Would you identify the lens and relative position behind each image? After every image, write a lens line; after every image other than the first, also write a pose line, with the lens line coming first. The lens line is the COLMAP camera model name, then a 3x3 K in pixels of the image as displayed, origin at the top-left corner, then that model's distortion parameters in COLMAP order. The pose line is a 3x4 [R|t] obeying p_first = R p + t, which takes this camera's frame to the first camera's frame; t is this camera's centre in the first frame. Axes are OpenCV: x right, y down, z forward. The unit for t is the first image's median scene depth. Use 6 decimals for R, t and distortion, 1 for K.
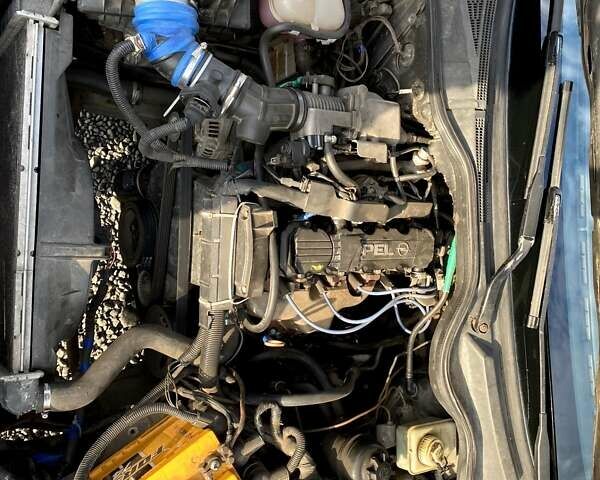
lens RADIAL K [[602.8, 0, 307.3], [0, 602.8, 240.2], [0, 0, 1]] dist [0.073685, -0.145959]
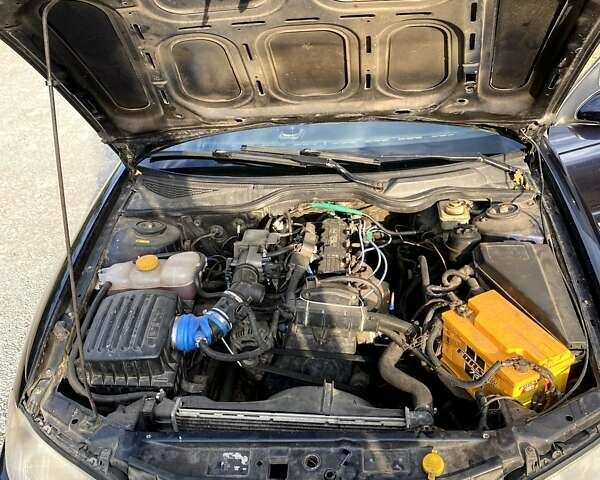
lens RADIAL K [[602.8, 0, 307.3], [0, 602.8, 240.2], [0, 0, 1]] dist [0.073685, -0.145959]
pose [[0.036333, -0.899054, 0.436327, -0.641104], [0.997016, 0.002850, -0.077149, 0.076314], [0.068117, 0.437828, 0.896475, -0.499421]]
